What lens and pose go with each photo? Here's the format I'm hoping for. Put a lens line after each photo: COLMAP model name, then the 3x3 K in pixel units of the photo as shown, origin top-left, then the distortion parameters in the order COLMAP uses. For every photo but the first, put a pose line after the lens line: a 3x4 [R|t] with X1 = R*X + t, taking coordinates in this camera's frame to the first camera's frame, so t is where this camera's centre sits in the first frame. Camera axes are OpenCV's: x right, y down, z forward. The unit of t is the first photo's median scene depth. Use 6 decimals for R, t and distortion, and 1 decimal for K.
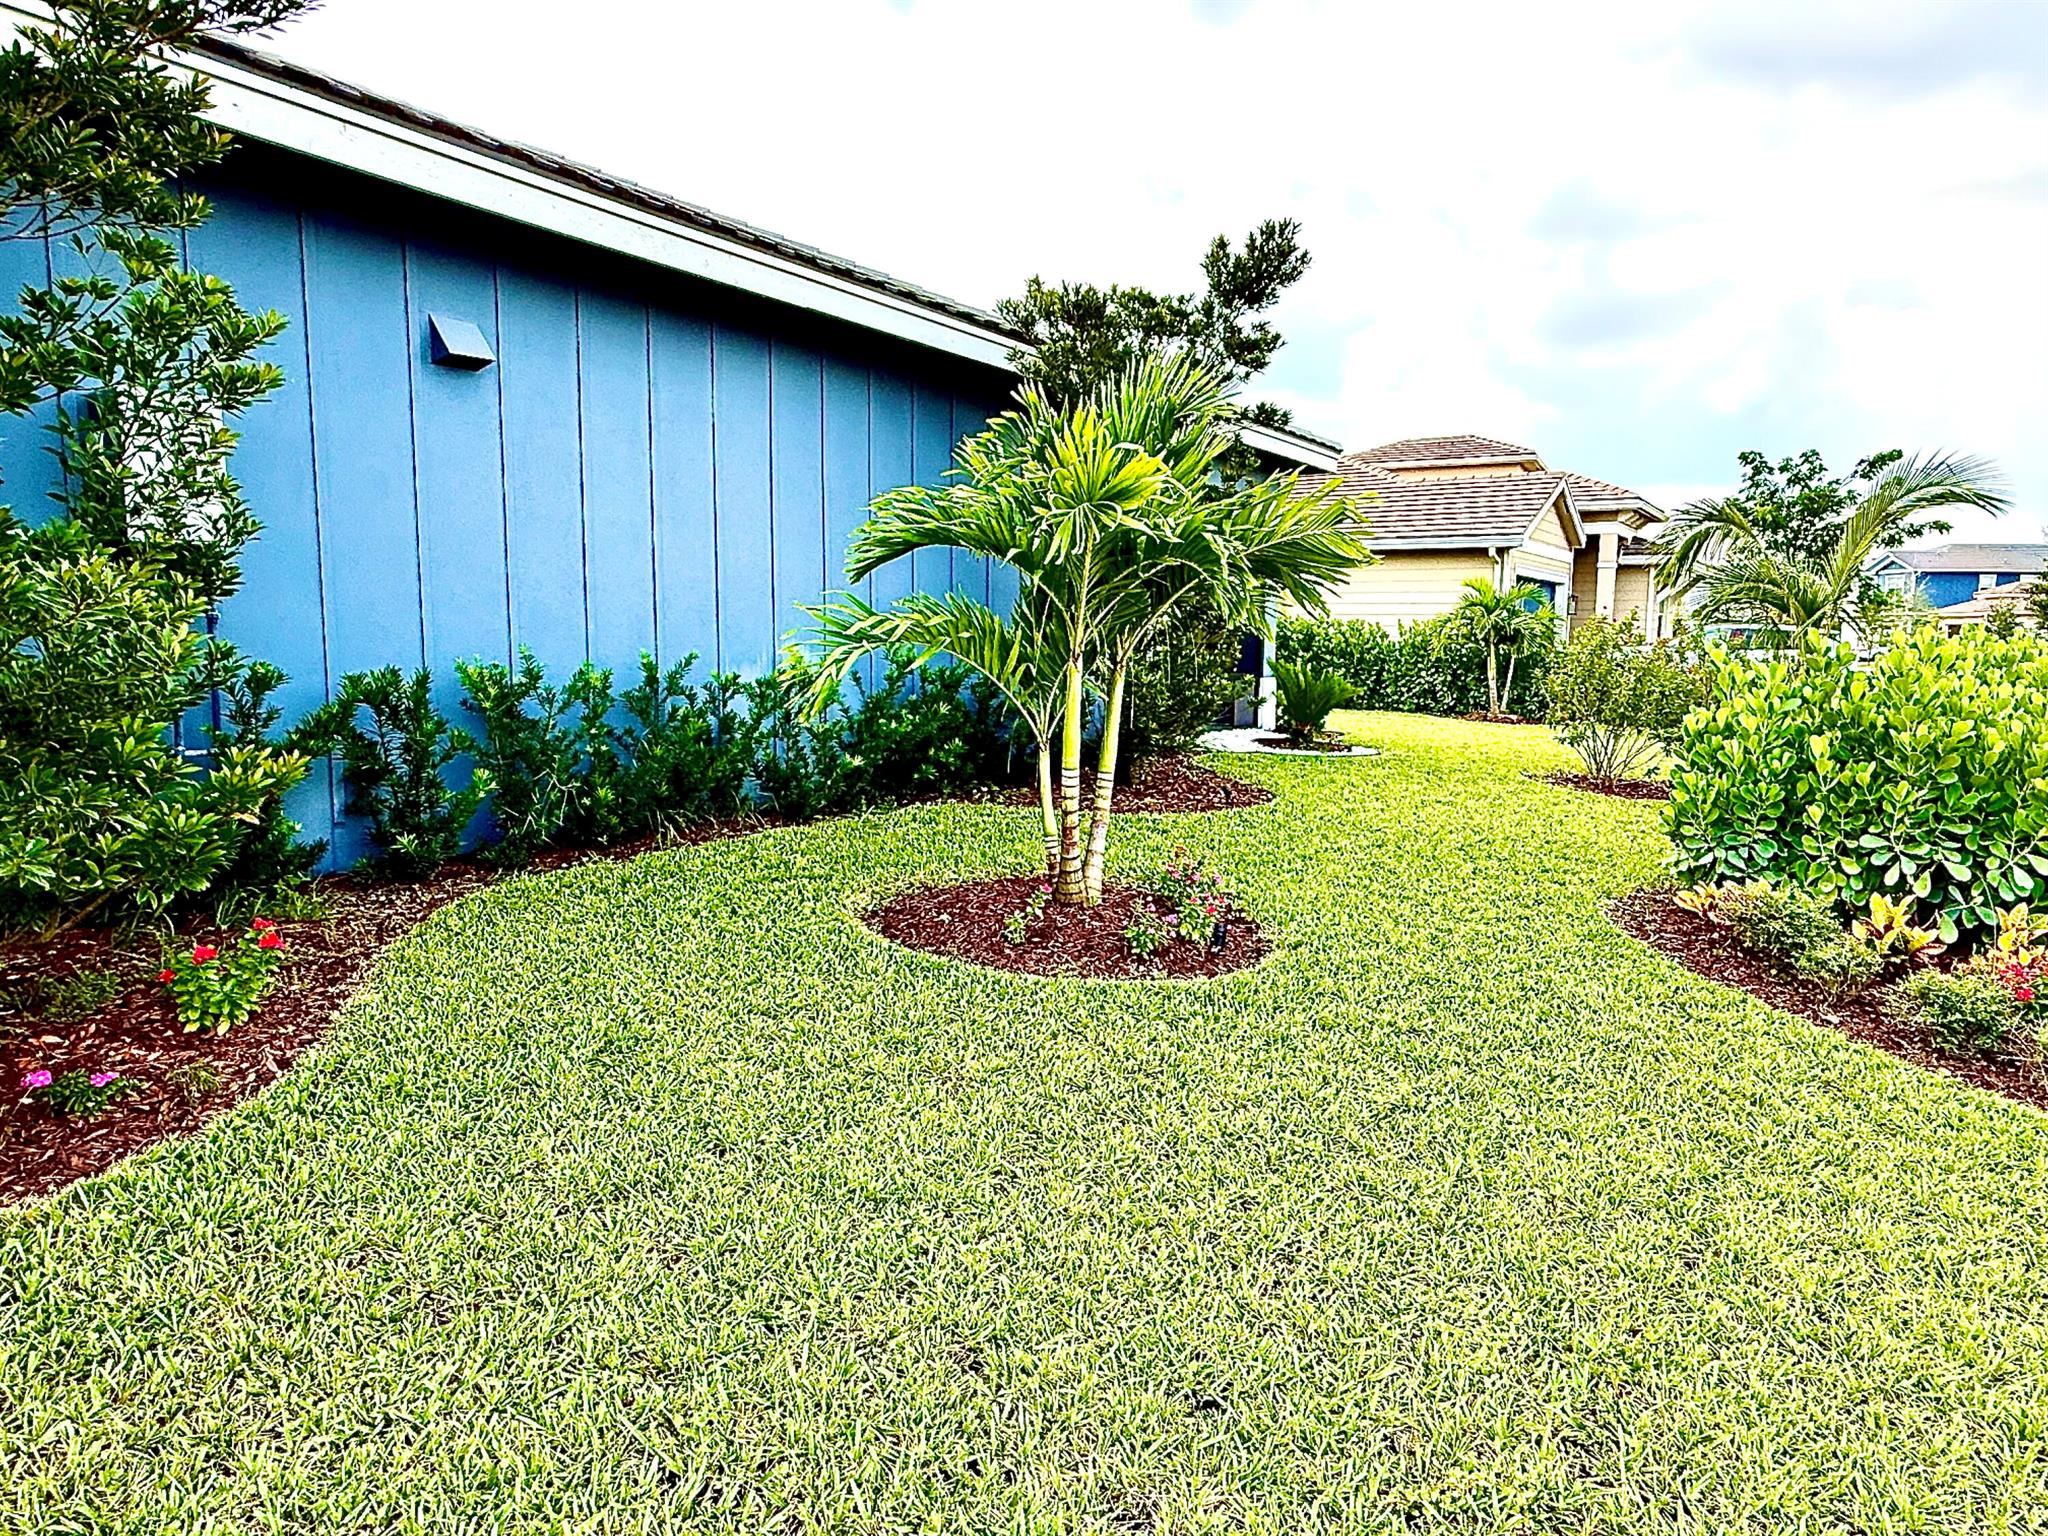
lens RADIAL K [[1255.5, 0, 1024.0], [0, 1255.5, 768.0], [0, 0, 1]] dist [-0.007210, -0.002360]
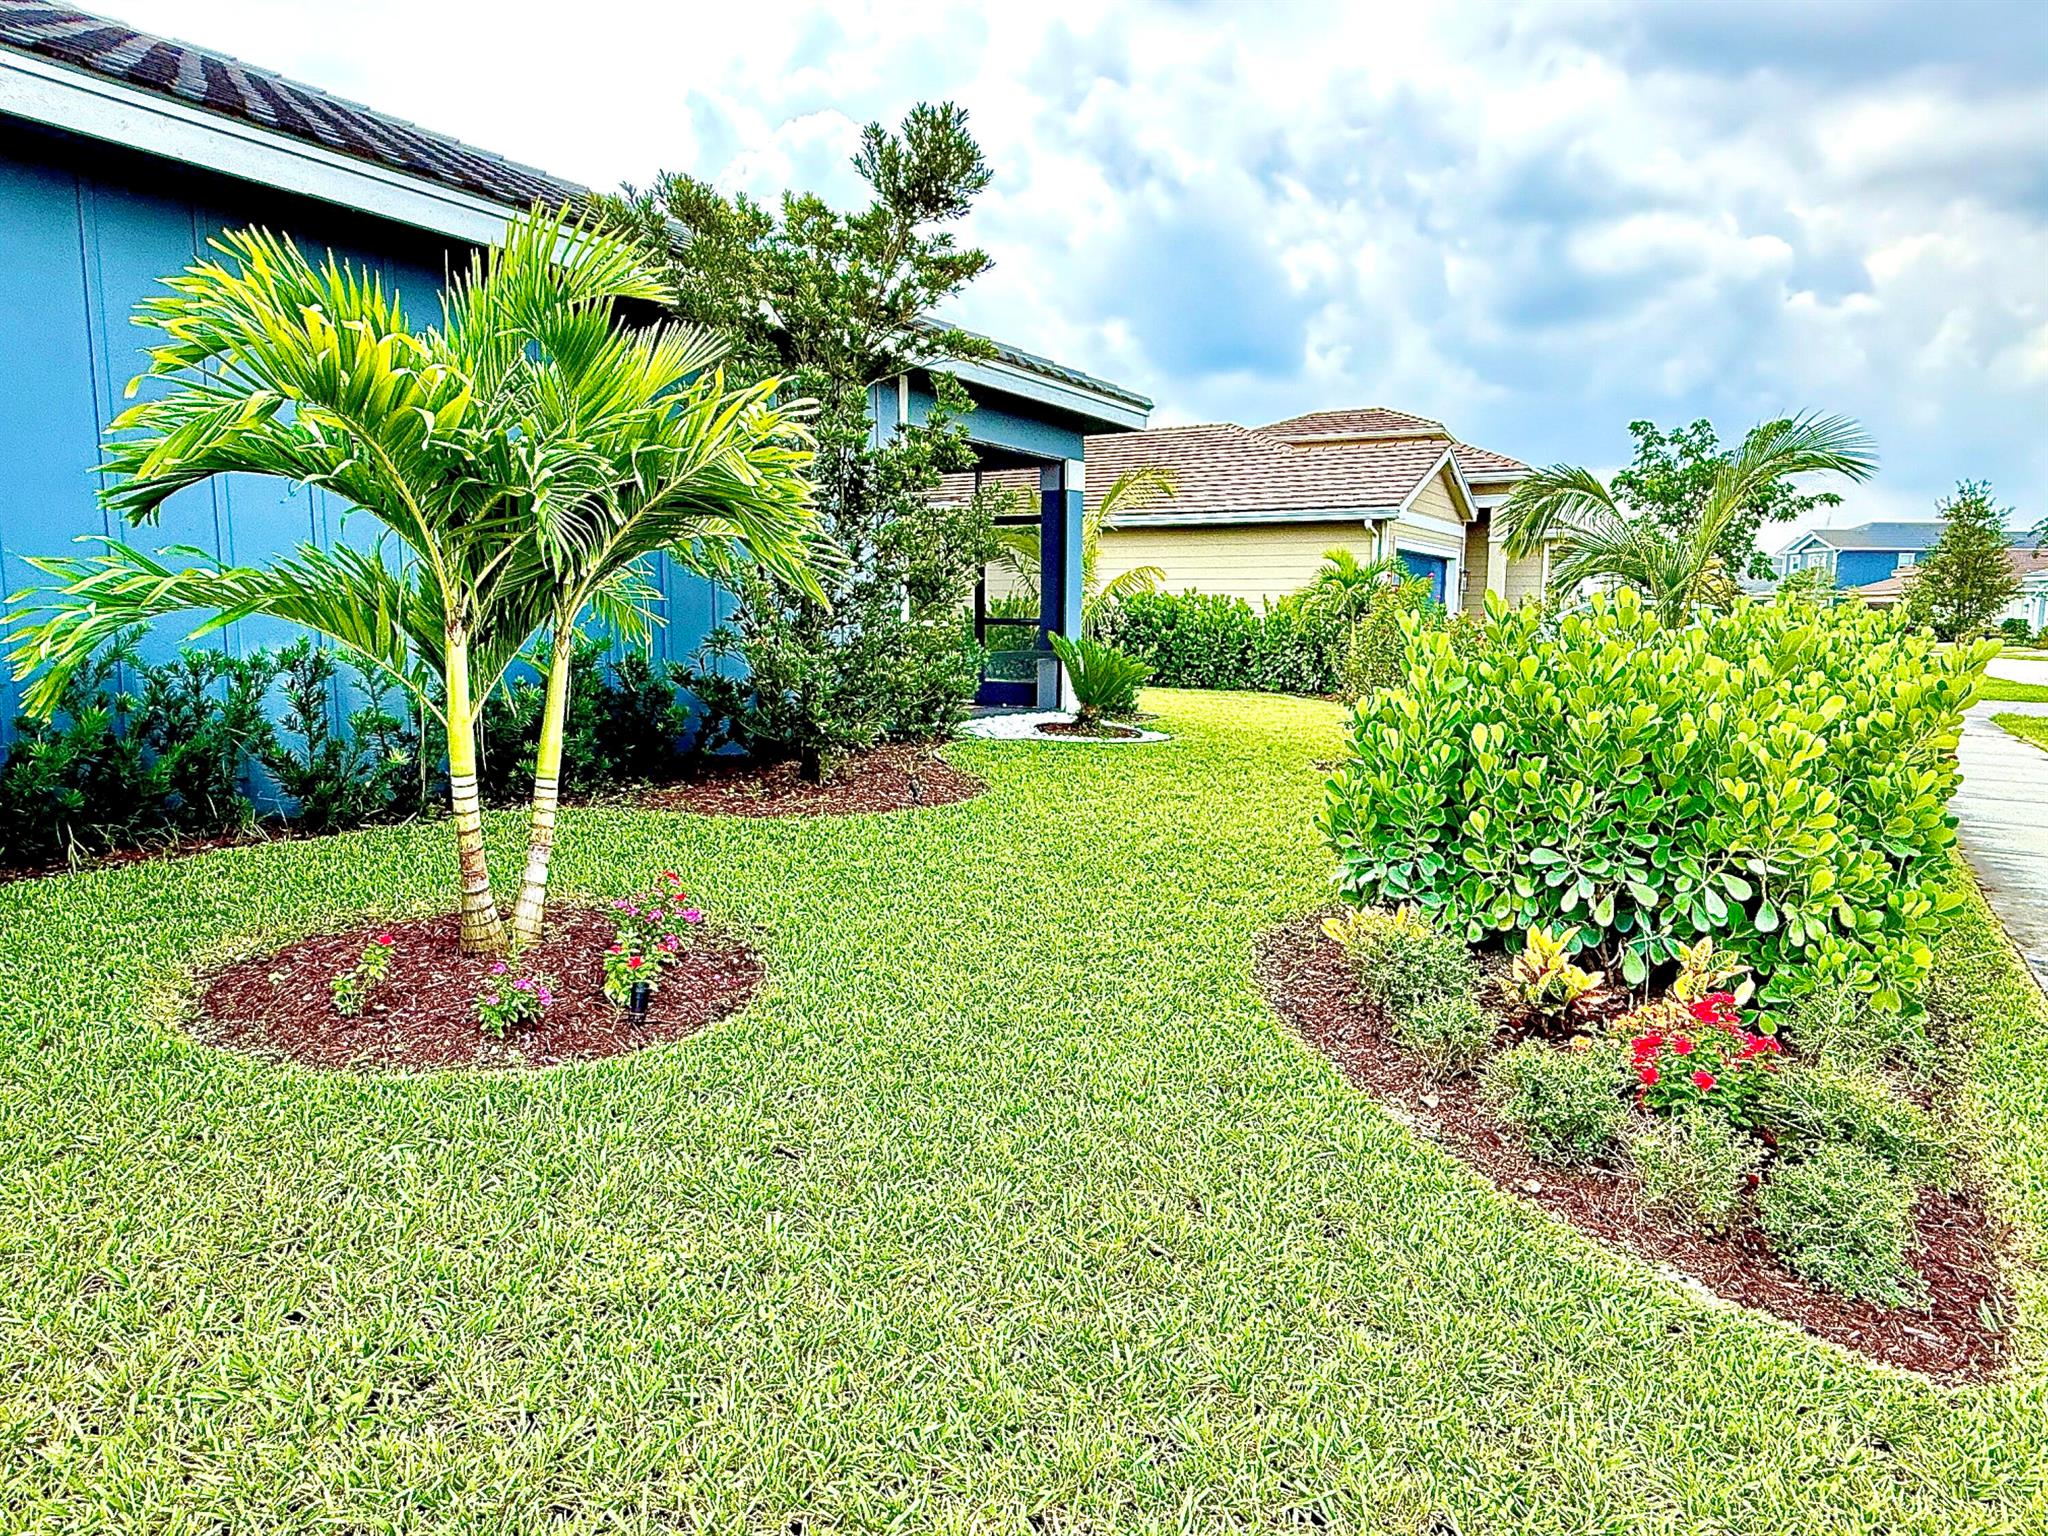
lens RADIAL K [[1275.7, 0, 1024.0], [0, 1275.7, 768.0], [0, 0, 1]] dist [-0.003401, -0.000517]
pose [[0.998736, -0.007360, 0.049724, 0.197571], [0.006664, 0.999878, 0.014149, -0.007255], [-0.049822, -0.013800, 0.998663, 0.133228]]
